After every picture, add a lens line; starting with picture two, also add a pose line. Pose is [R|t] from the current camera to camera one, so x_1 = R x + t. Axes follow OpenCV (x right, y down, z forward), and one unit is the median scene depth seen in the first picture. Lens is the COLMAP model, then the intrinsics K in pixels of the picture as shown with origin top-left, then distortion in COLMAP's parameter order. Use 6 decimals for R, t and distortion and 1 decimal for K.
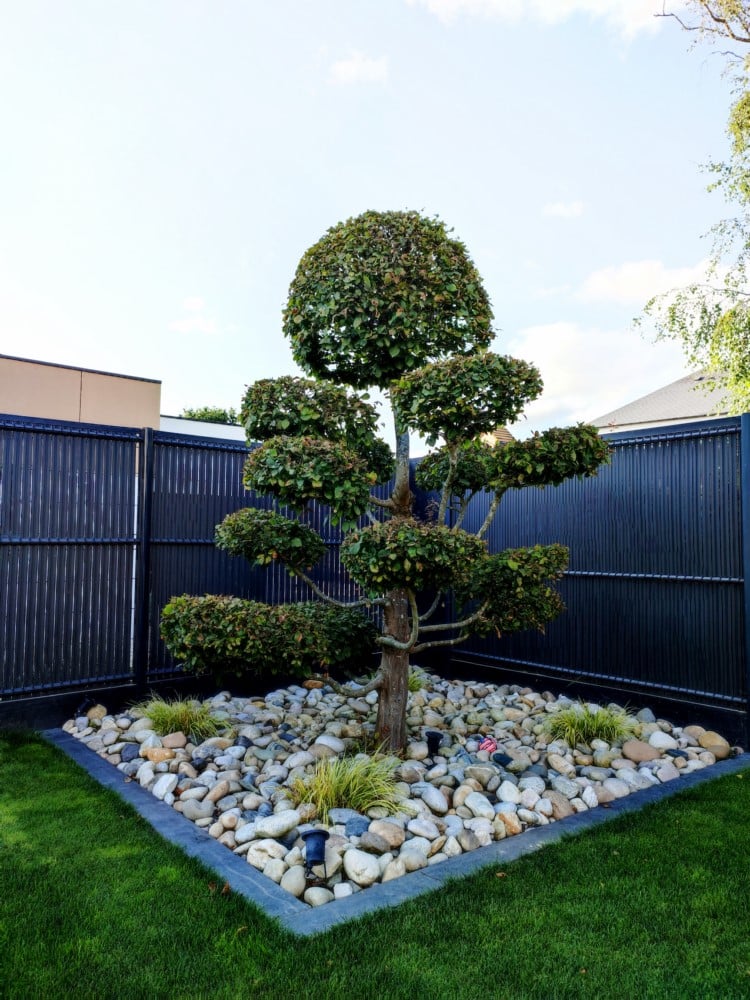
lens RADIAL K [[726.8, 0, 374.4], [0, 726.8, 499.1], [0, 0, 1]] dist [-0.003414, -0.000634]
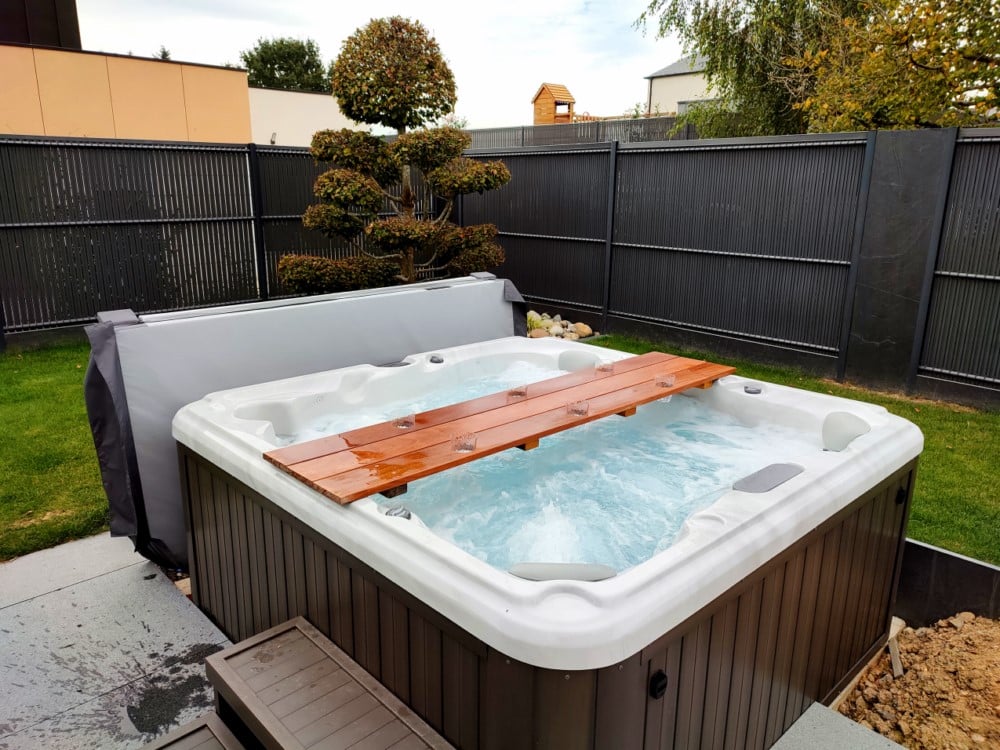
lens RADIAL K [[726.8, 0, 497.5], [0, 726.8, 376.2], [0, 0, 1]] dist [-0.003414, -0.000634]
pose [[0.999269, -0.014060, 0.035562, 0.193929], [0.002429, 0.951408, 0.307923, -0.131811], [-0.038164, -0.307611, 0.950746, -0.841644]]
